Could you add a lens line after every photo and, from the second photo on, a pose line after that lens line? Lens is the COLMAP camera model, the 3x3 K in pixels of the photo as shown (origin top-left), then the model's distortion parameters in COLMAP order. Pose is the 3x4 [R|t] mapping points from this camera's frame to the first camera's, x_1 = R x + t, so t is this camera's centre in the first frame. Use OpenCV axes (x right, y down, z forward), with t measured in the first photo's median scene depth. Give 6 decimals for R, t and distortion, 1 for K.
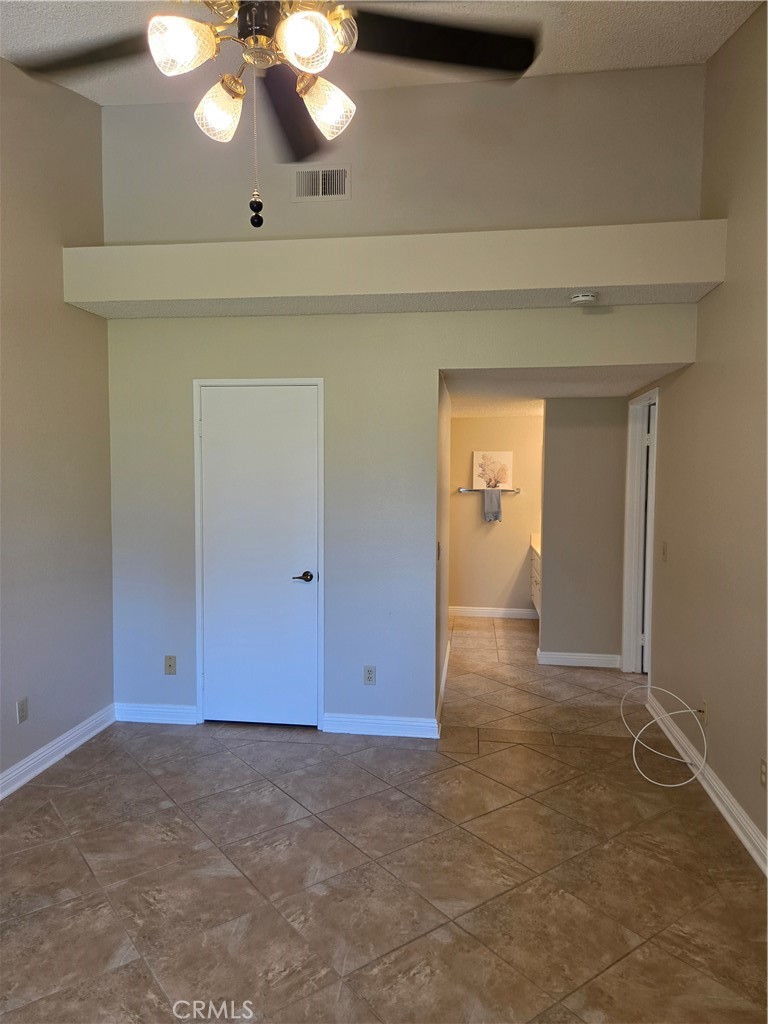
lens RADIAL K [[677.0, 0, 383.4], [0, 677.0, 511.1], [0, 0, 1]] dist [0.027755, -0.014287]
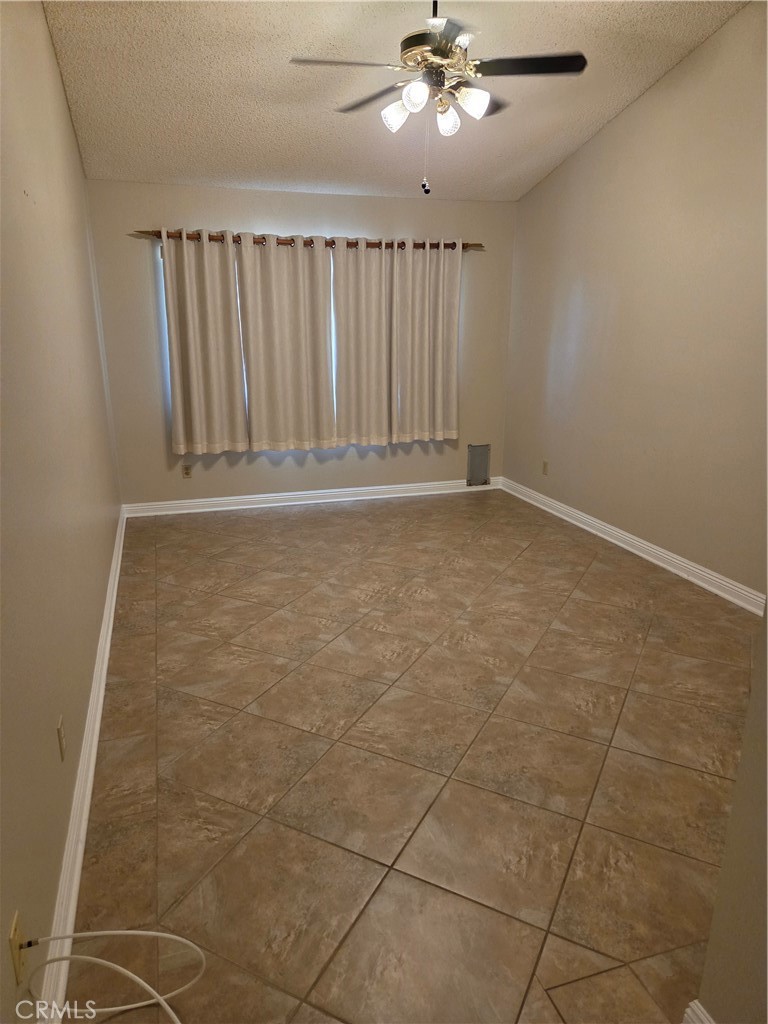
lens RADIAL K [[677.0, 0, 383.6], [0, 677.0, 511.3], [0, 0, 1]] dist [0.027755, -0.014287]
pose [[-0.898191, 0.116043, -0.424012, 0.566582], [-0.029601, 0.946376, 0.321708, -0.103791], [0.438607, 0.301506, -0.846592, 1.824904]]
